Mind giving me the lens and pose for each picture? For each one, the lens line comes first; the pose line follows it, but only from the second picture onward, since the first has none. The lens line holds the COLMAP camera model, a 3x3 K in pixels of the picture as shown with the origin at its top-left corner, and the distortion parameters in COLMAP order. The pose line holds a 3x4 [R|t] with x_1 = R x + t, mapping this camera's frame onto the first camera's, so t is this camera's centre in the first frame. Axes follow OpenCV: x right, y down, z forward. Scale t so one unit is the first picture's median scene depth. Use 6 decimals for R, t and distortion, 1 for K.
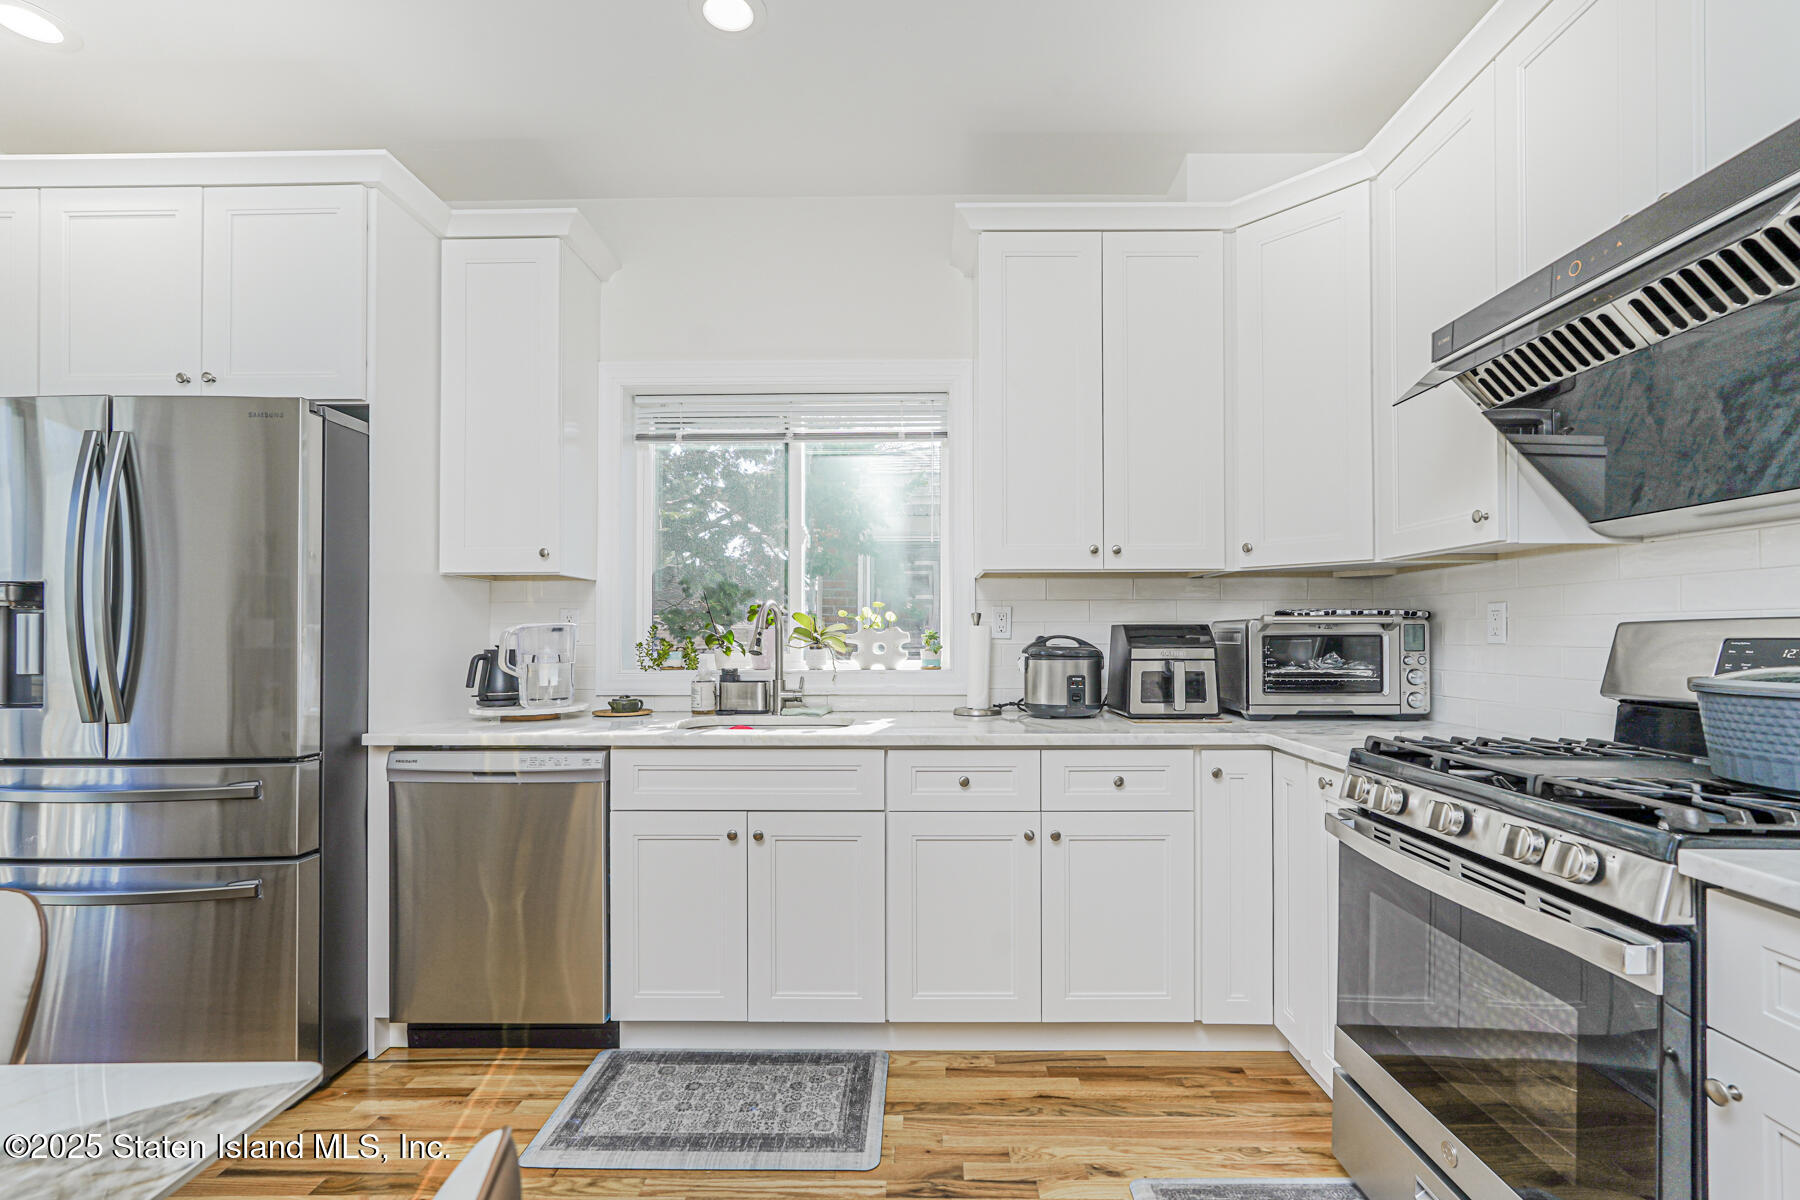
lens RADIAL K [[807.7, 0, 914.1], [0, 807.7, 628.2], [0, 0, 1]] dist [-0.011420, 0.005049]
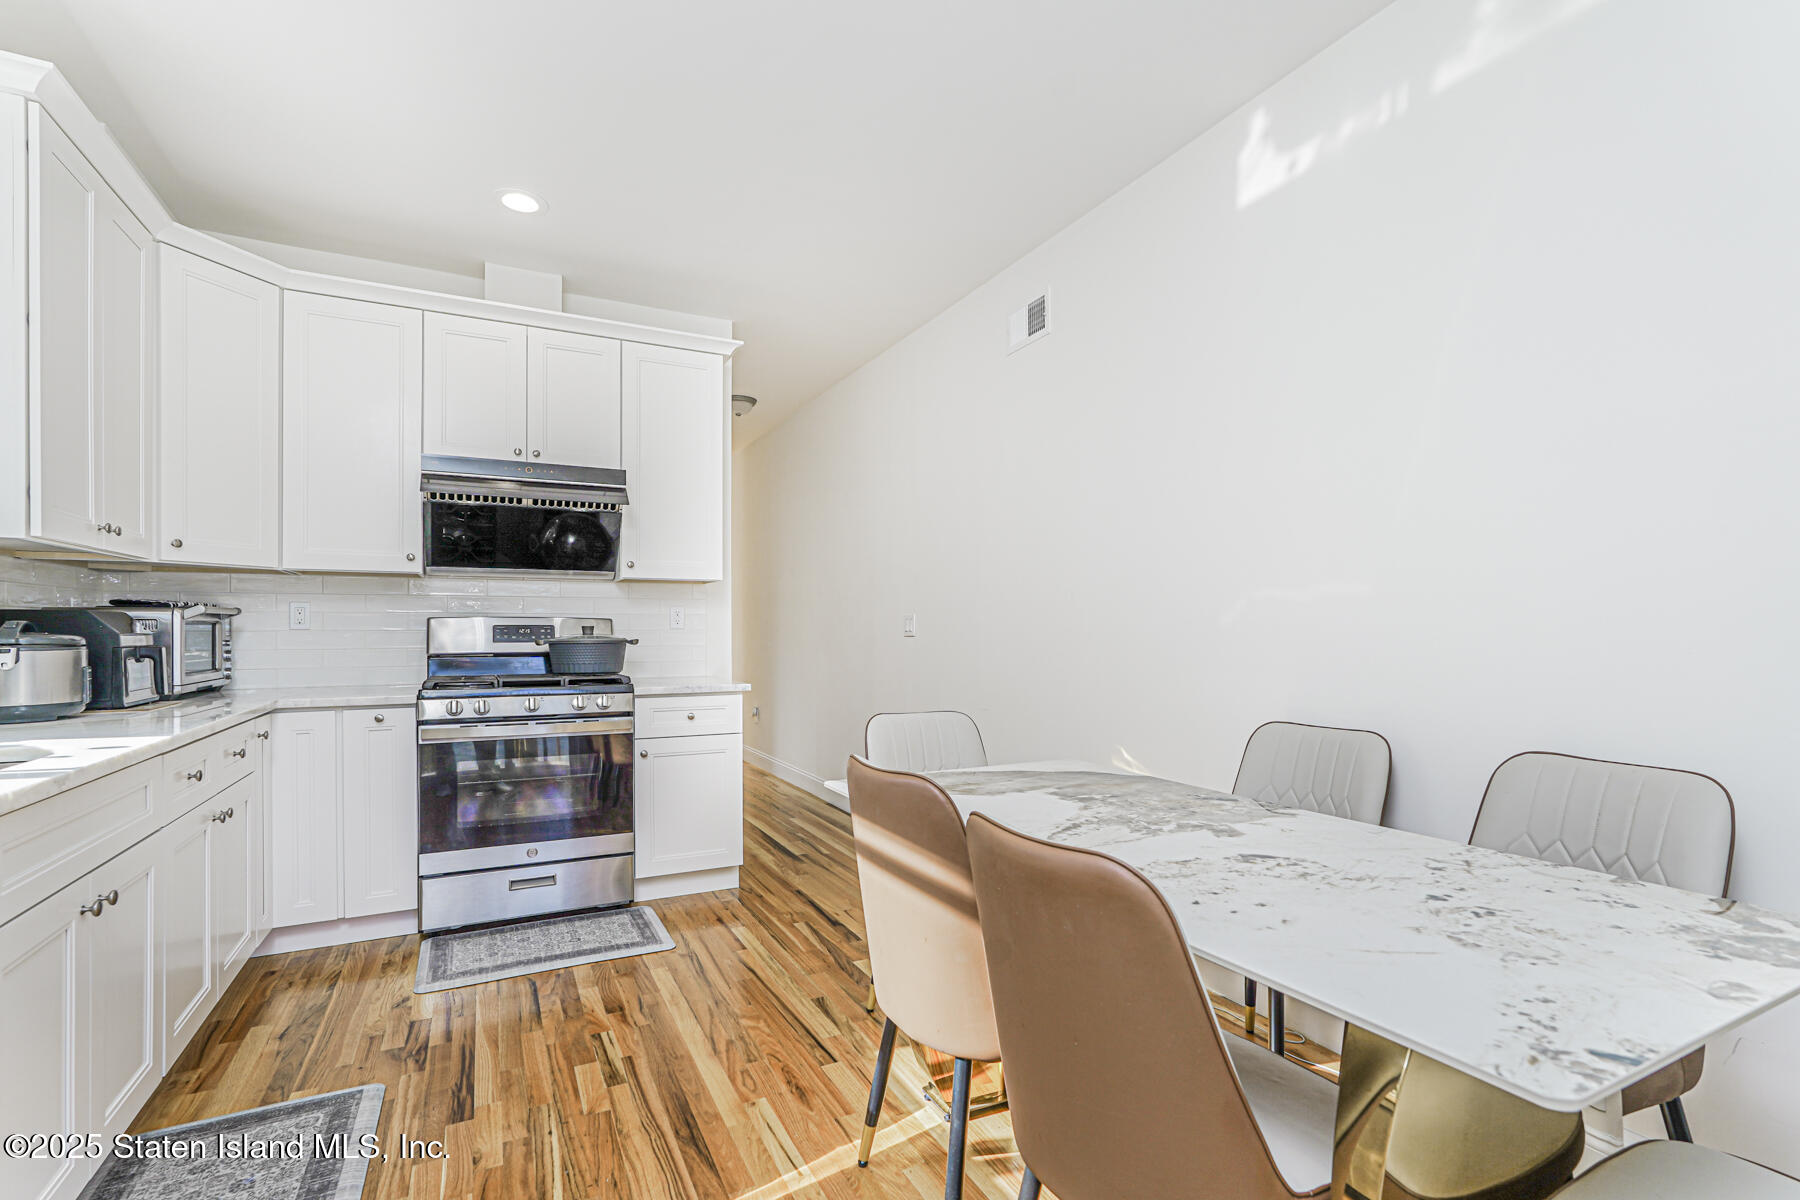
lens RADIAL K [[807.7, 0, 900.9], [0, 807.7, 626.8], [0, 0, 1]] dist [-0.011420, 0.005049]
pose [[-0.466157, 0.002461, 0.884698, -1.137956], [-0.004496, 0.999977, -0.005150, 0.017714], [-0.884690, -0.006379, -0.466135, 0.714264]]
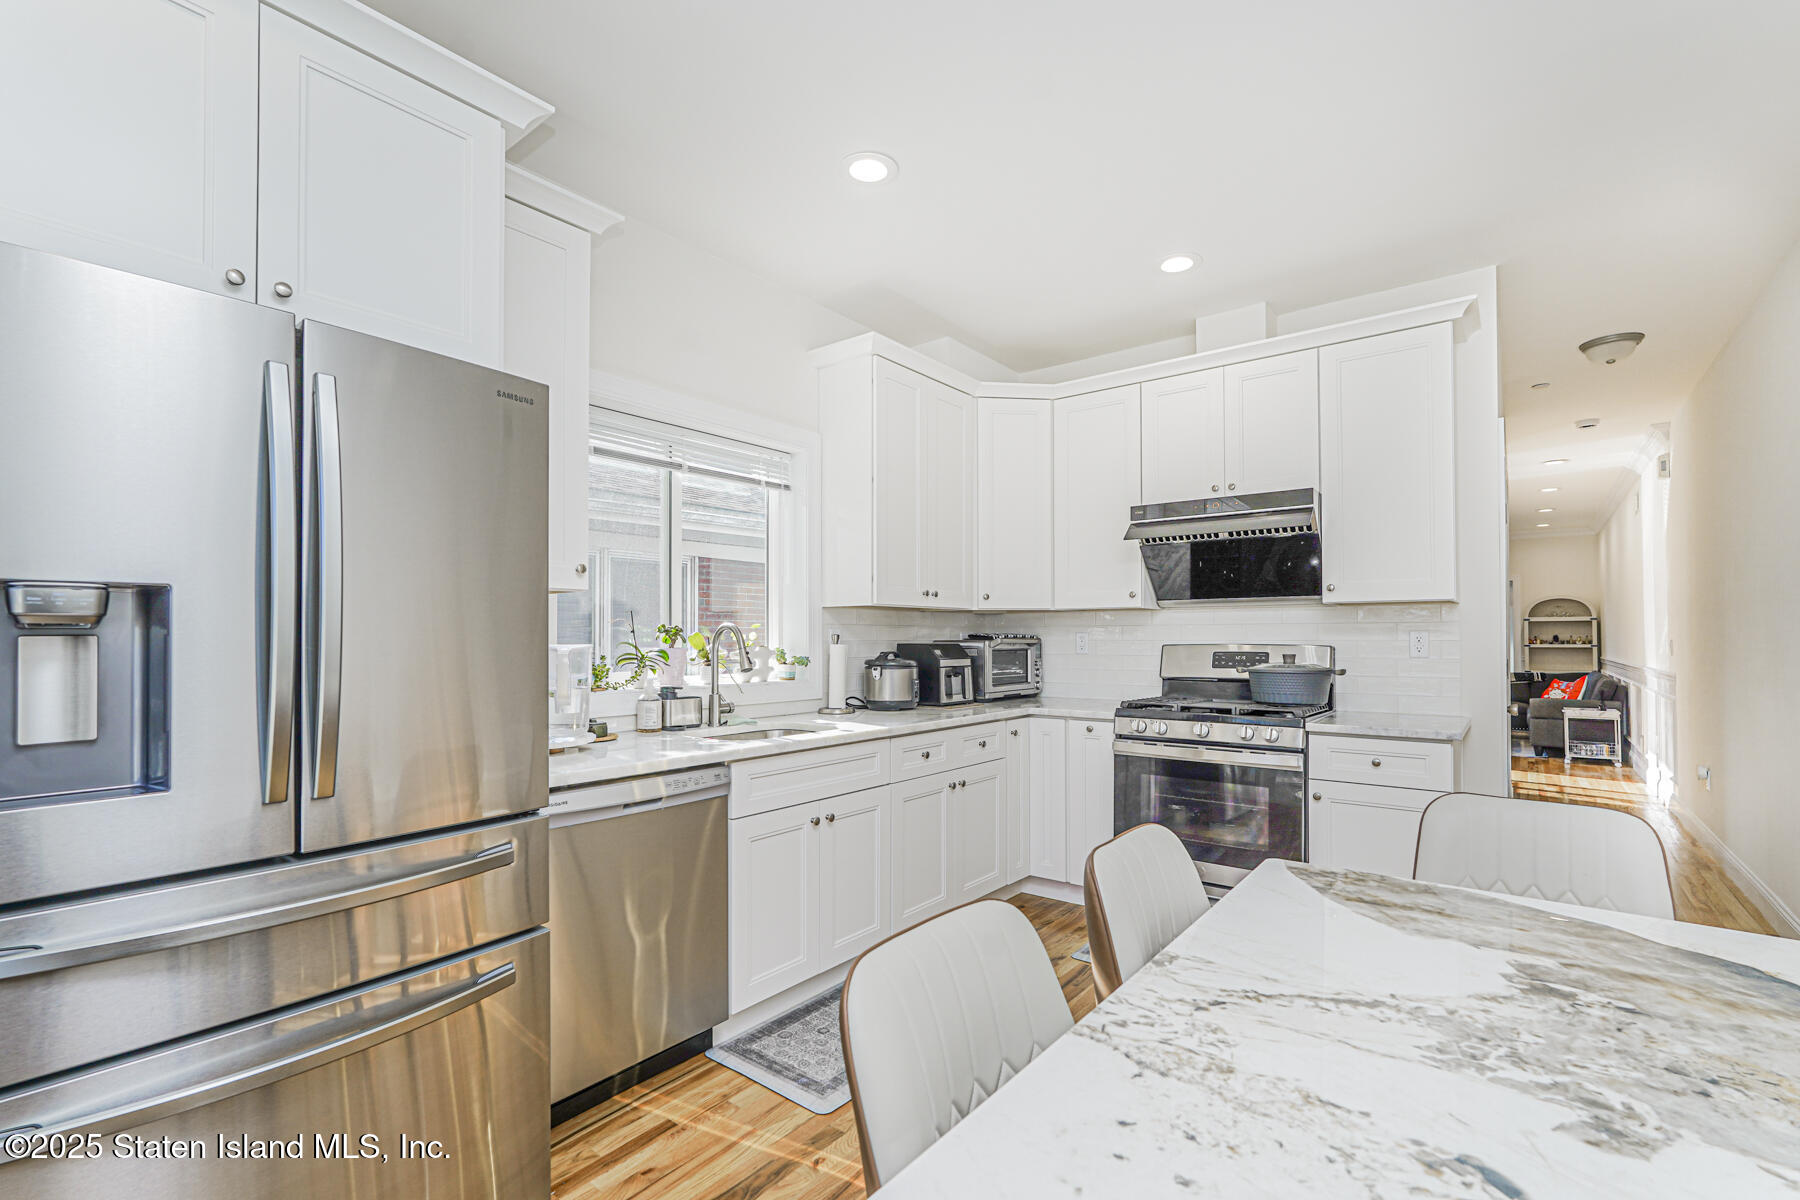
lens RADIAL K [[807.7, 0, 902.5], [0, 807.7, 630.0], [0, 0, 1]] dist [-0.011420, 0.005049]
pose [[0.604409, 0.009771, 0.796614, -1.106549], [-0.005068, 0.999952, -0.008421, -0.020042], [-0.796658, 0.001053, 0.604429, 0.165438]]
